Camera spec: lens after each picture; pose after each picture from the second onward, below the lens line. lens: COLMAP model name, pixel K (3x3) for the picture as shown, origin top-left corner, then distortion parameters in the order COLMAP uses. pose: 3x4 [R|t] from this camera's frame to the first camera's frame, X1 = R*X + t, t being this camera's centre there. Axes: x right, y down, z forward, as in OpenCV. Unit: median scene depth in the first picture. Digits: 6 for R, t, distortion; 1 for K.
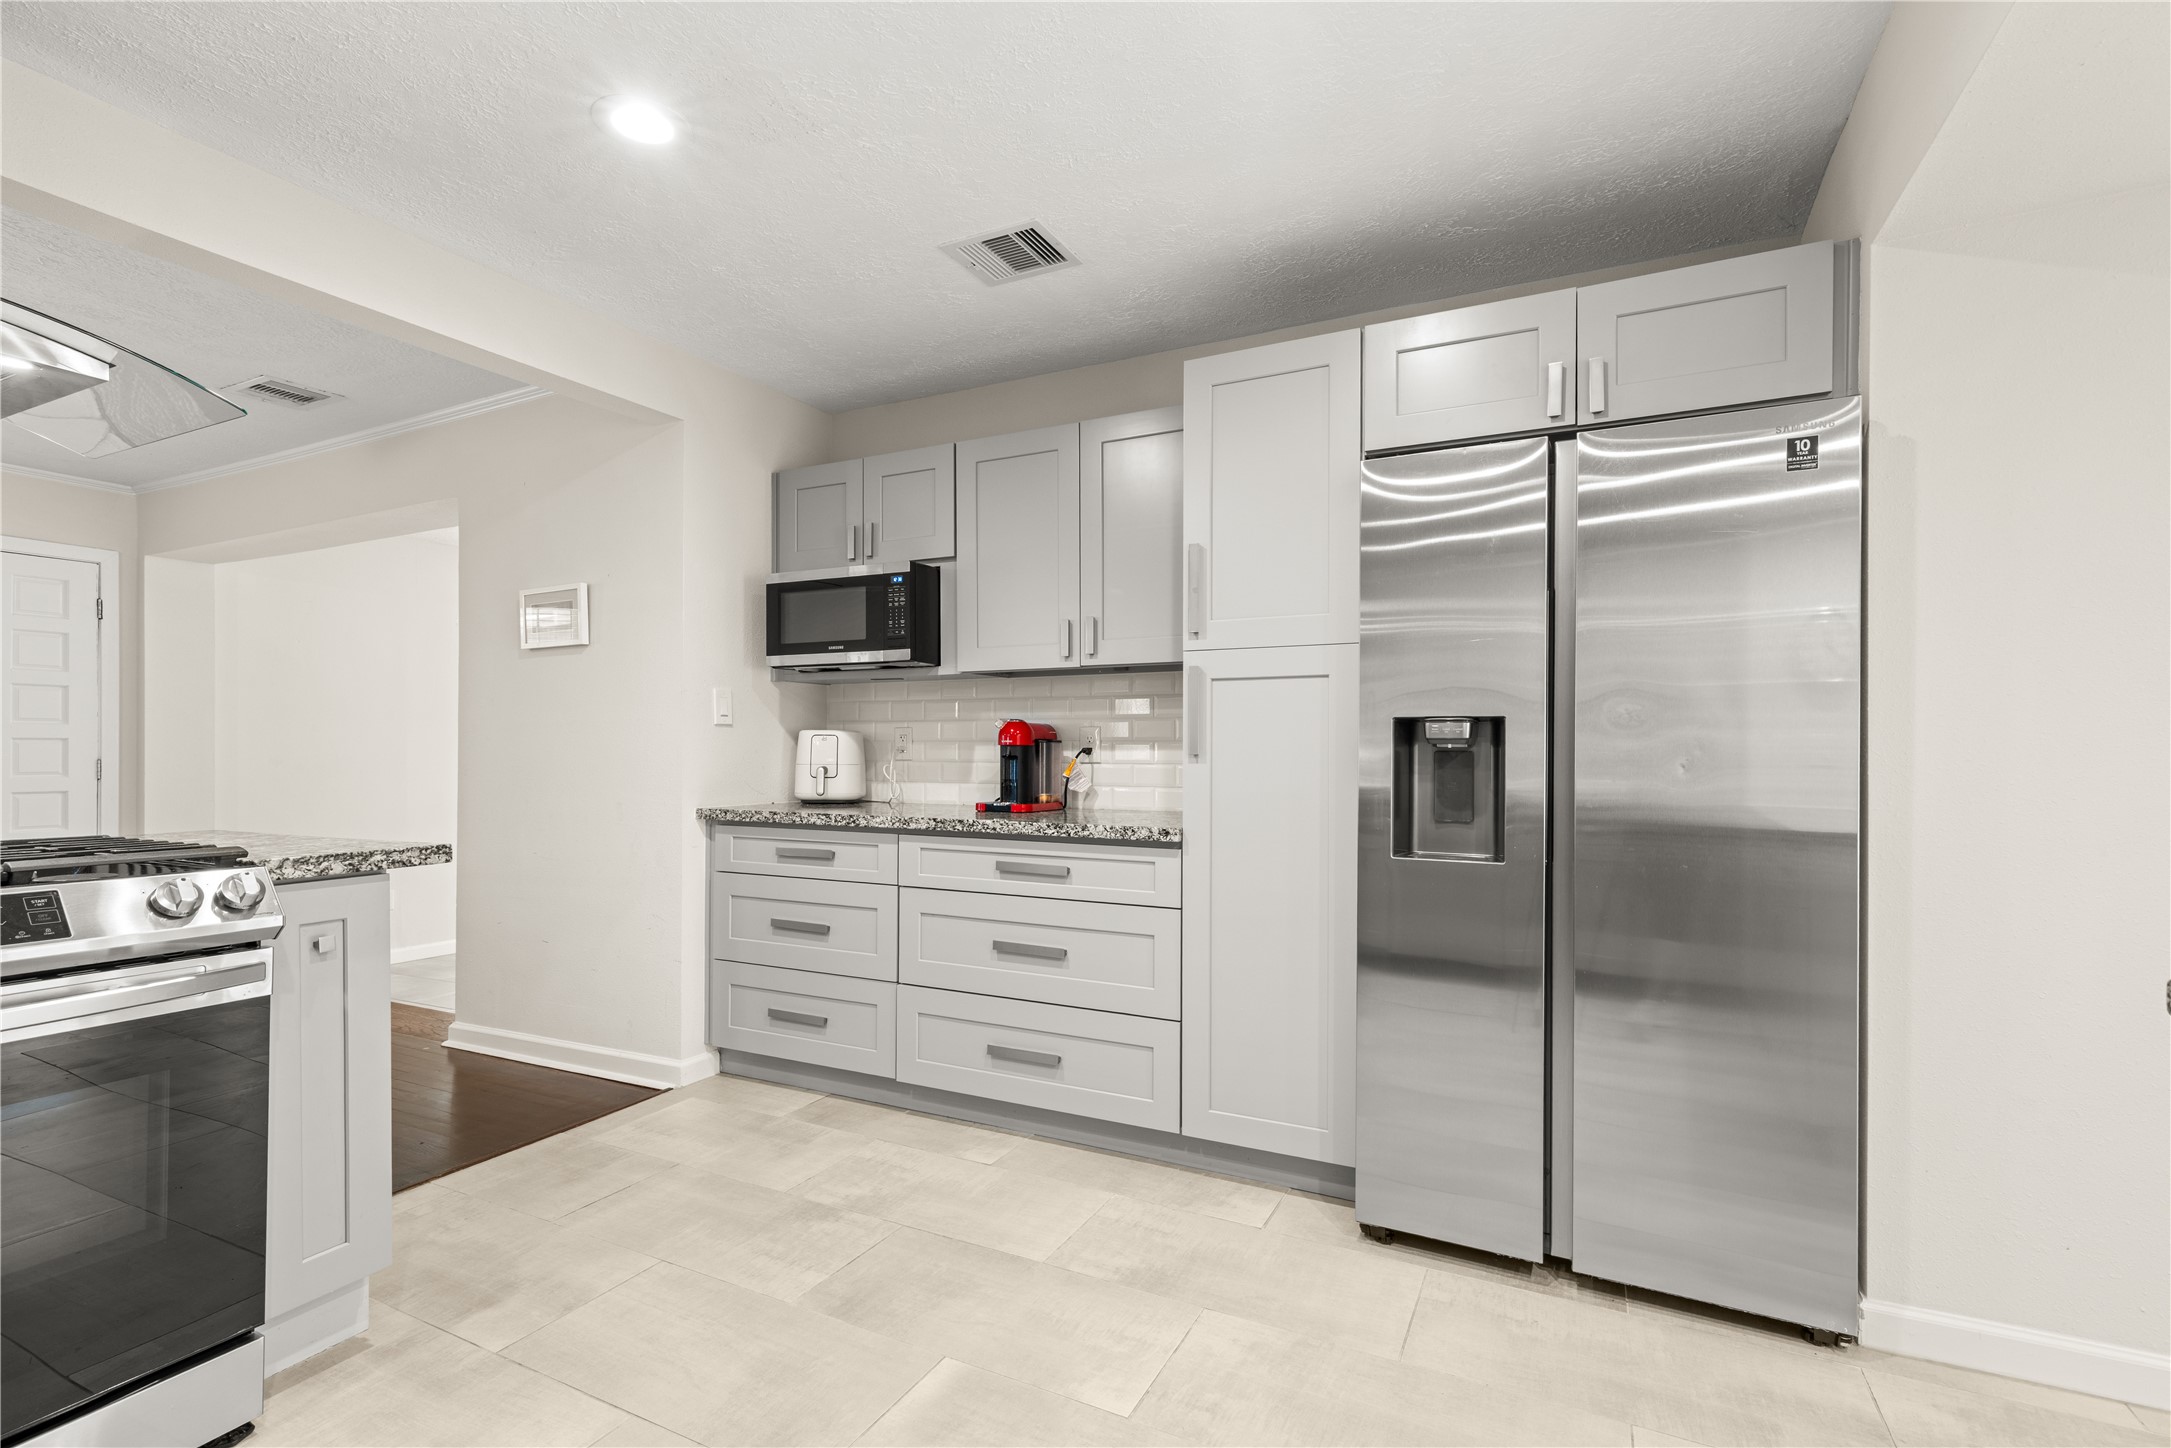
lens RADIAL K [[976.8, 0, 1081.0], [0, 976.8, 739.1], [0, 0, 1]] dist [0.004717, 0.000223]
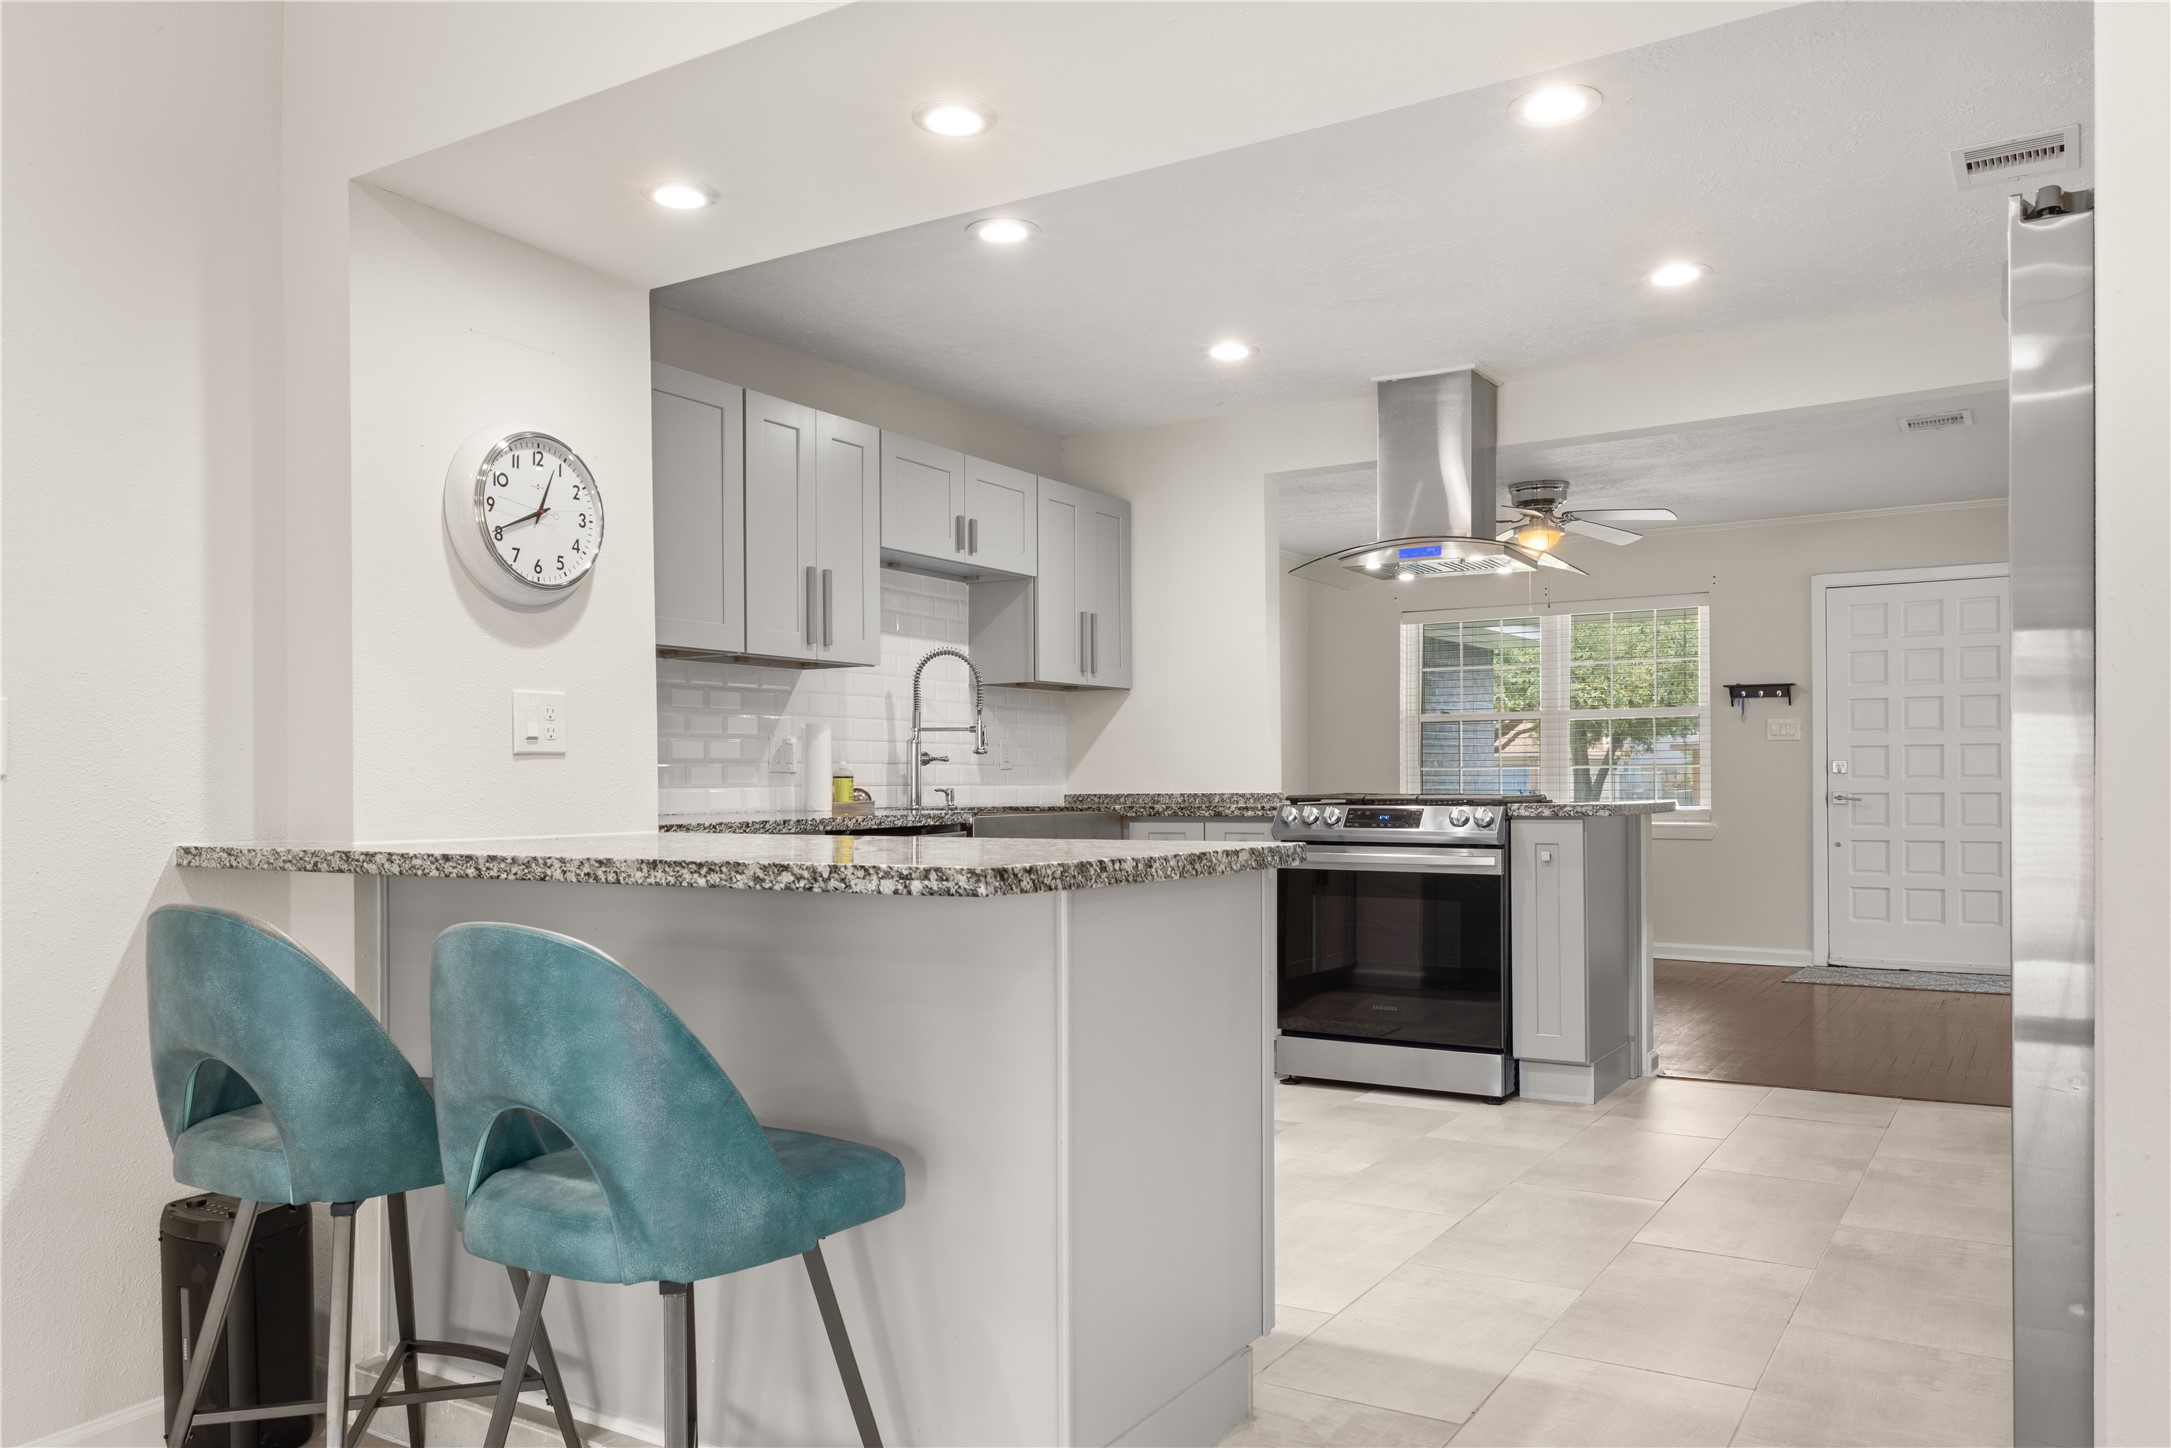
lens RADIAL K [[1564.6, 0, 1070.2], [0, 1564.6, 799.1], [0, 0, 1]] dist [0.012224, 0.003201]
pose [[-0.099306, 0.010278, -0.995004, 1.999677], [0.018870, 0.999786, 0.008444, 0.067594], [0.994878, -0.017937, -0.099479, 0.431880]]
